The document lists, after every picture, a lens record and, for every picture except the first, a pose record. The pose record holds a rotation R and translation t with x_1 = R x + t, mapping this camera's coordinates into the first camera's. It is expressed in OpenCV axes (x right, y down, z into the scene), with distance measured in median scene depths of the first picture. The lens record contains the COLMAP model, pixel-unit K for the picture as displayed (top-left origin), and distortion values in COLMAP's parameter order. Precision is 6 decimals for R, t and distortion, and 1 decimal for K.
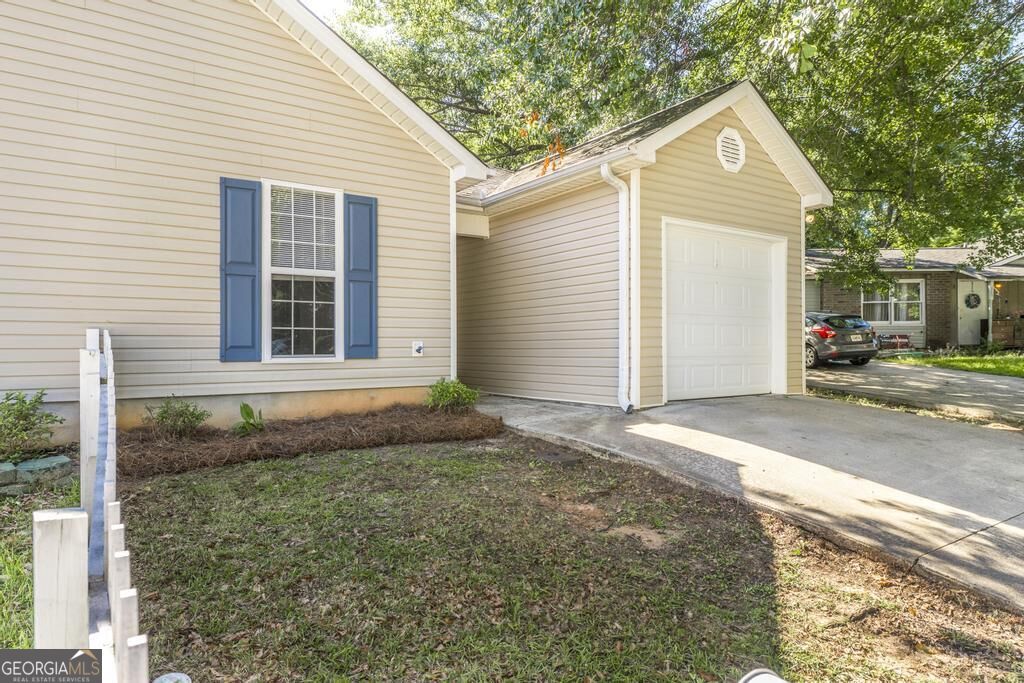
lens RADIAL K [[627.0, 0, 512.0], [0, 627.0, 341.5], [0, 0, 1]] dist [-0.001351, 0.000038]
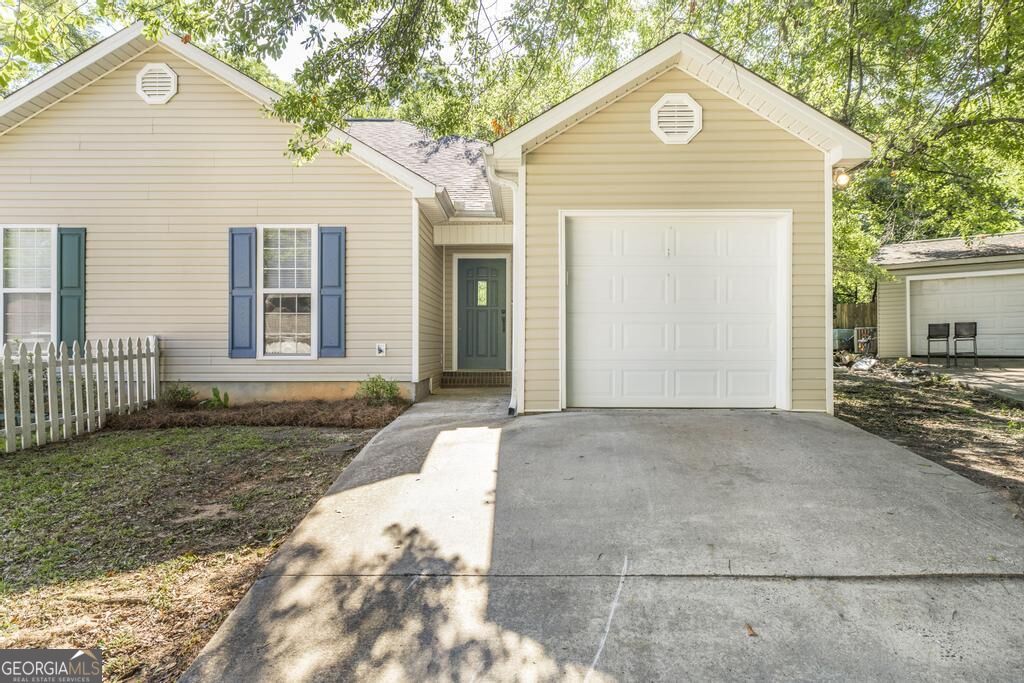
lens RADIAL K [[600.2, 0, 512.0], [0, 600.2, 341.5], [0, 0, 1]] dist [0.000980, -0.000056]
pose [[0.810127, -0.000713, -0.586255, 0.764820], [0.002422, 0.999995, 0.002131, -0.005578], [0.586250, -0.003146, 0.810124, 0.244430]]
